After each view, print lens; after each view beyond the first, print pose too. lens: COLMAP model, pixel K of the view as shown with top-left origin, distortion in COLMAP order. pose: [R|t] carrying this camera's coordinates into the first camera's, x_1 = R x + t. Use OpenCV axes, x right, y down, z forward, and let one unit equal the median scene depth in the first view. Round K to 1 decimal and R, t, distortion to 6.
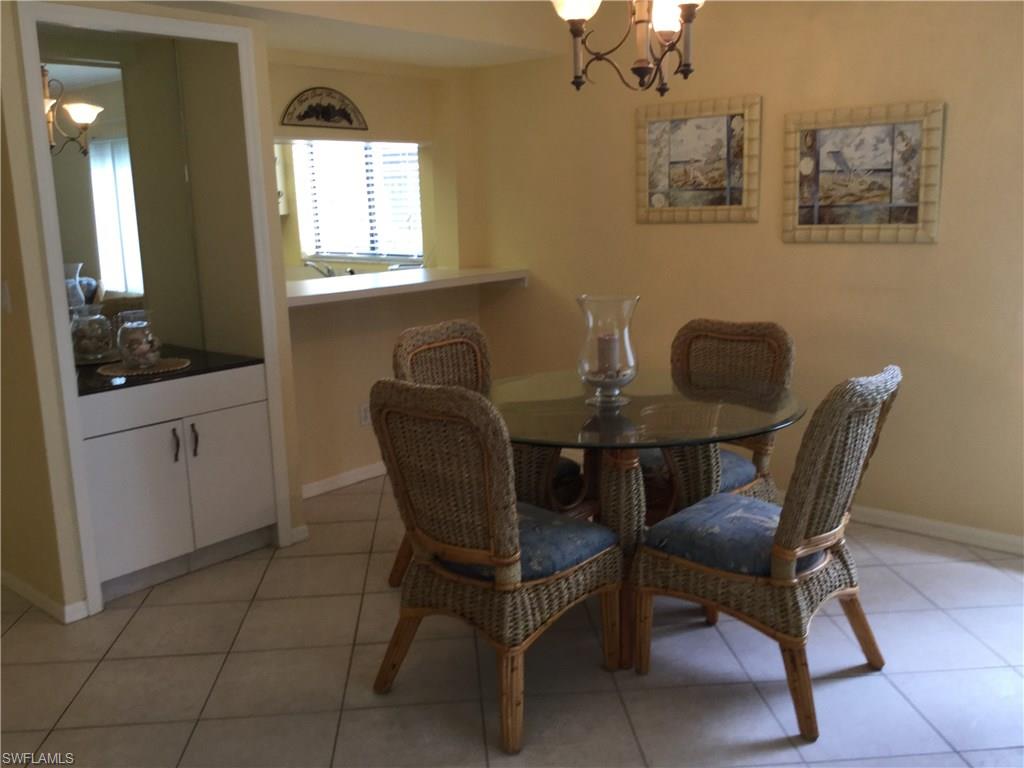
lens RADIAL K [[930.3, 0, 512.0], [0, 930.3, 384.0], [0, 0, 1]] dist [0.101218, -0.177521]
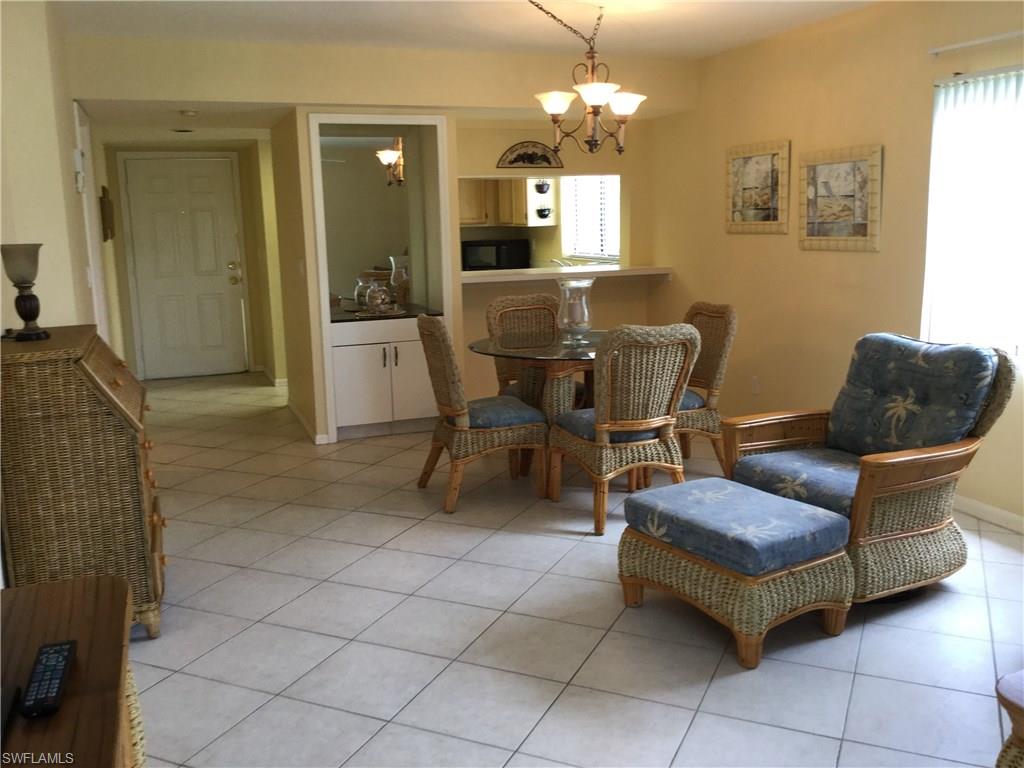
lens RADIAL K [[930.3, 0, 512.0], [0, 930.3, 384.0], [0, 0, 1]] dist [0.101218, -0.177521]
pose [[0.872769, 0.090141, -0.479739, 0.627530], [-0.094112, 0.995436, 0.015826, 0.058676], [0.478976, 0.031336, 0.877268, -0.372543]]
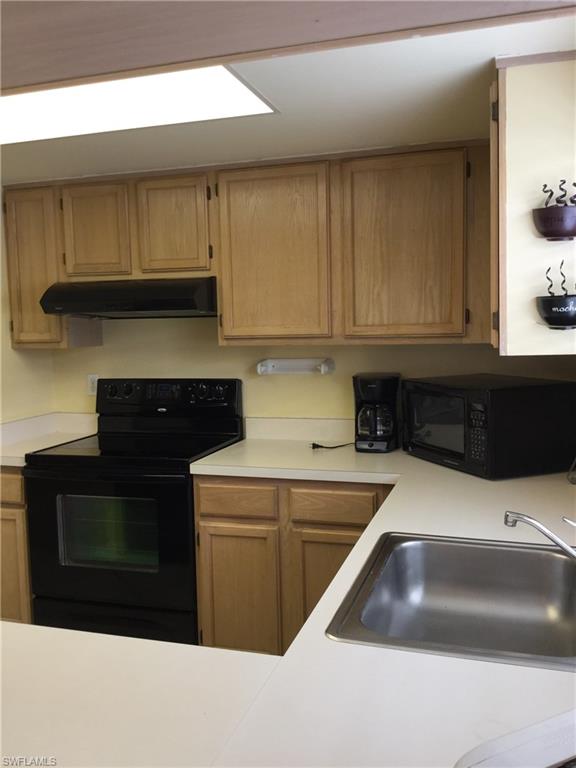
lens RADIAL K [[697.7, 0, 288.0], [0, 697.7, 384.0], [0, 0, 1]] dist [0.101218, -0.177521]
pose [[0.389656, 0.096935, -0.915845, -0.049860], [-0.169658, 0.984981, 0.032070, -0.255322], [0.905198, 0.142884, 0.400250, 1.263395]]
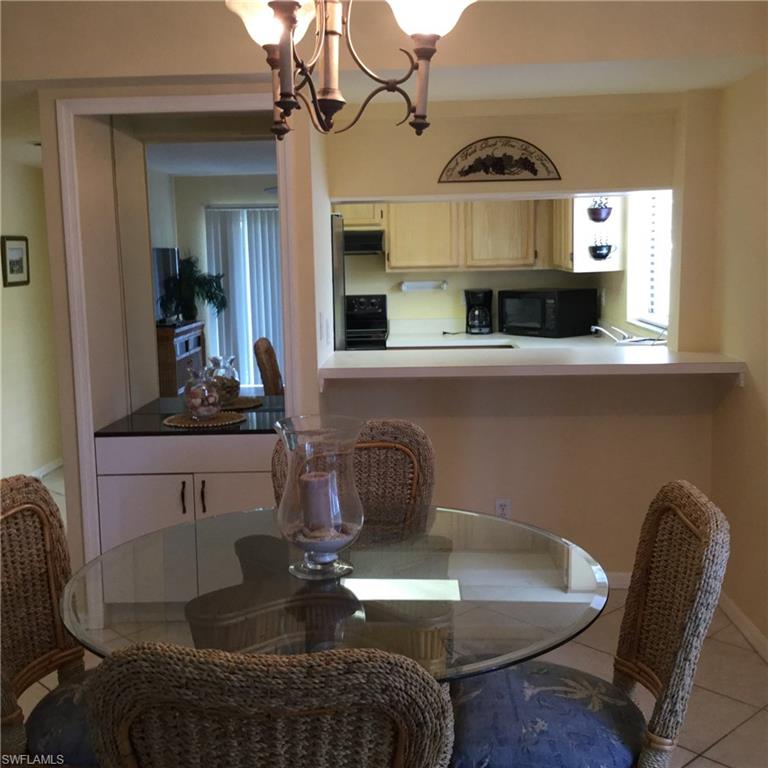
lens RADIAL K [[921.9, 0, 384.0], [0, 921.9, 384.0], [0, 0, 1]] dist [0.109959, 0.001009]
pose [[0.616605, 0.122823, -0.777633, 0.525458], [-0.149182, 0.988088, 0.037773, -0.122241], [0.773009, 0.092718, 0.627583, 0.464788]]
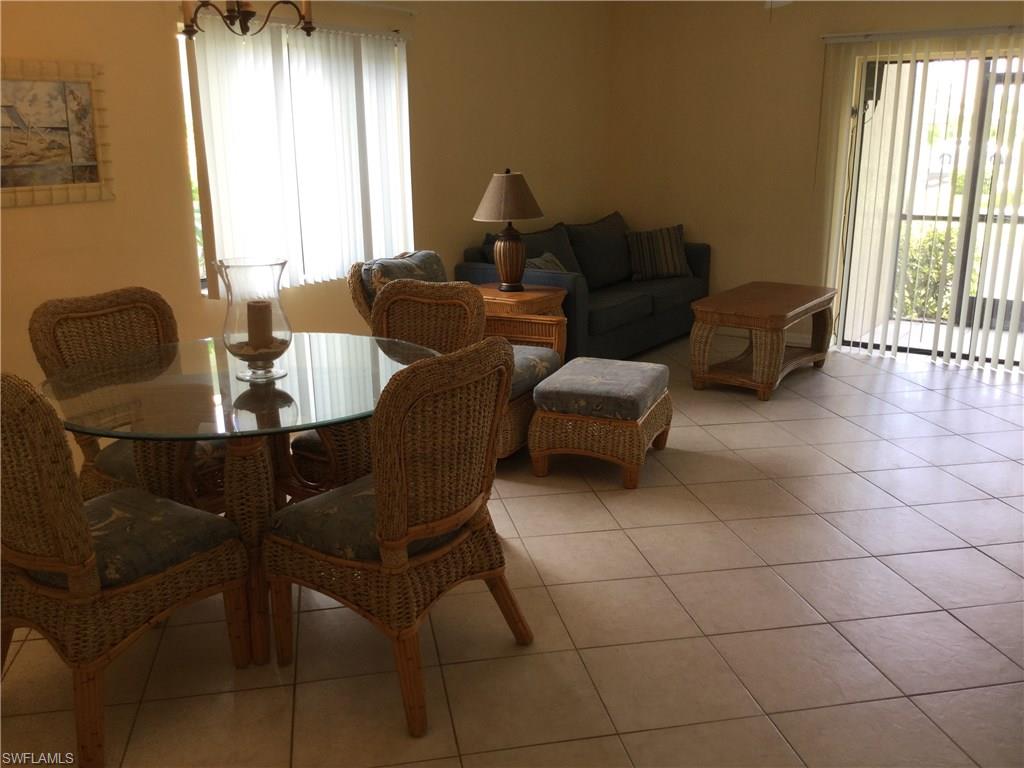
lens RADIAL K [[930.3, 0, 512.0], [0, 930.3, 384.0], [0, 0, 1]] dist [0.101218, -0.177521]
pose [[-0.103773, -0.227901, 0.968139, -0.652363], [0.207079, 0.947112, 0.245148, -0.116866], [-0.972805, 0.225921, -0.051091, 0.643547]]
